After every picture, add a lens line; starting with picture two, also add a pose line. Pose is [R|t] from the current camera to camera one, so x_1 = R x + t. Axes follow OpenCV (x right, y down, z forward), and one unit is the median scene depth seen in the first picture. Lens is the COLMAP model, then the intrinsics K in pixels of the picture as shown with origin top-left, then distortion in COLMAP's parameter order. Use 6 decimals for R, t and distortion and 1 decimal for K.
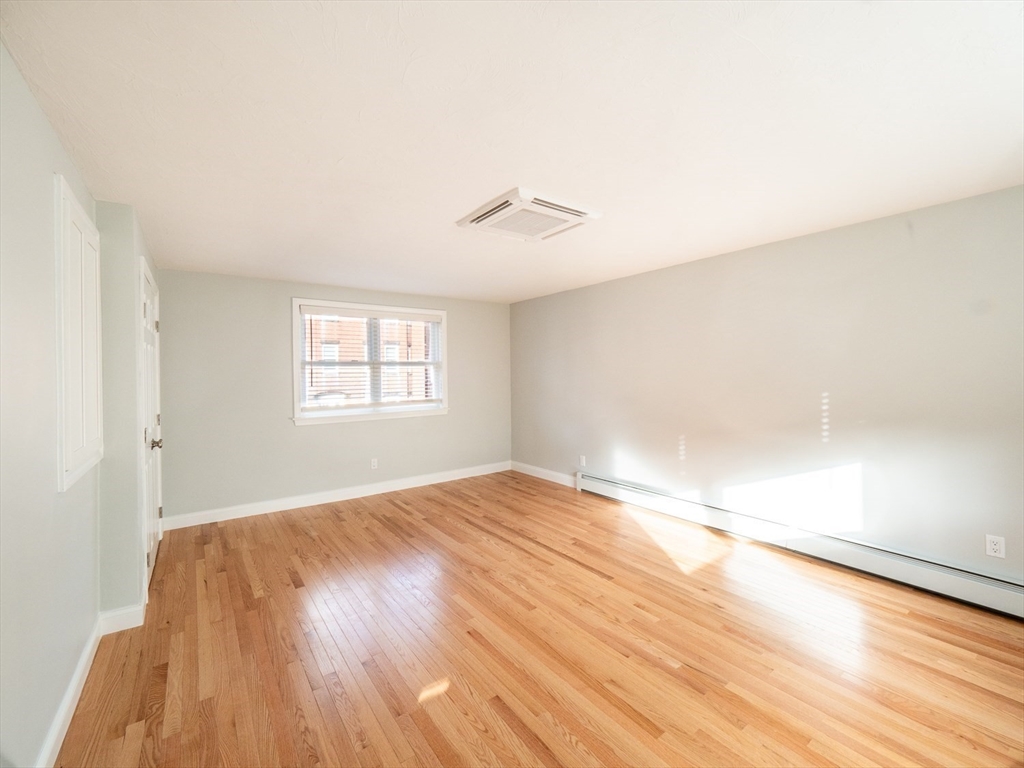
lens RADIAL K [[436.5, 0, 506.9], [0, 436.5, 377.2], [0, 0, 1]] dist [-0.001677, -0.000571]
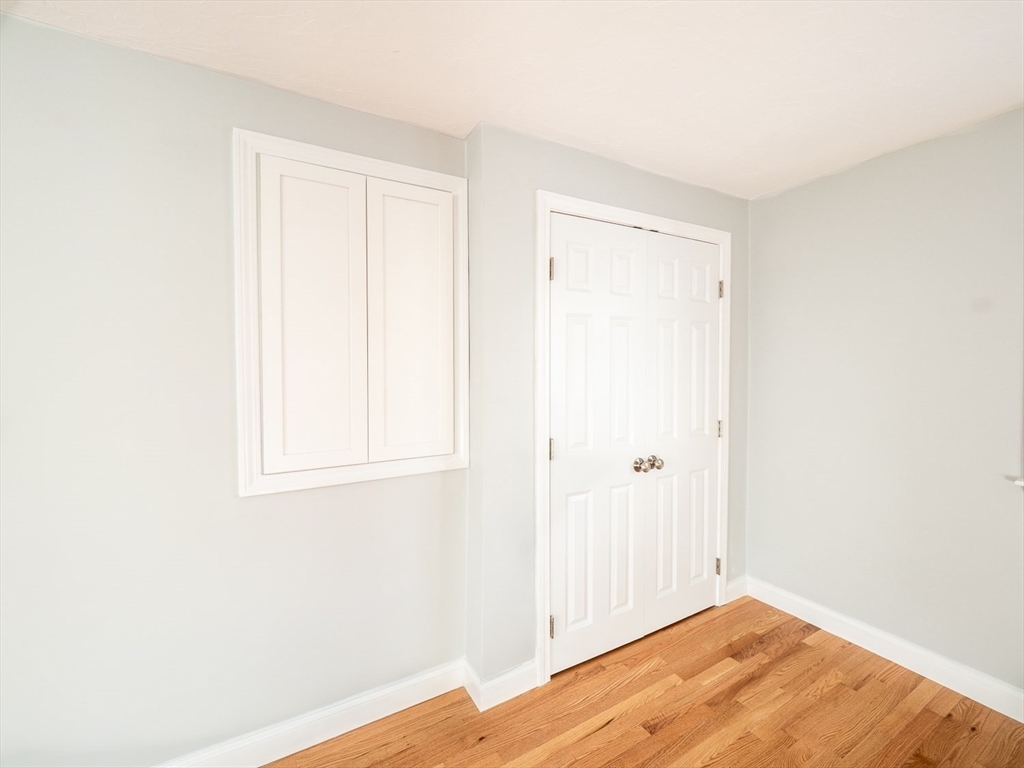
lens RADIAL K [[439.3, 0, 514.3], [0, 439.3, 378.7], [0, 0, 1]] dist [-0.001621, -0.000043]
pose [[-0.100355, 0.041259, -0.994096, -0.098239], [-0.004109, 0.999114, 0.041882, -0.007260], [0.994943, 0.008288, -0.100096, 0.750985]]
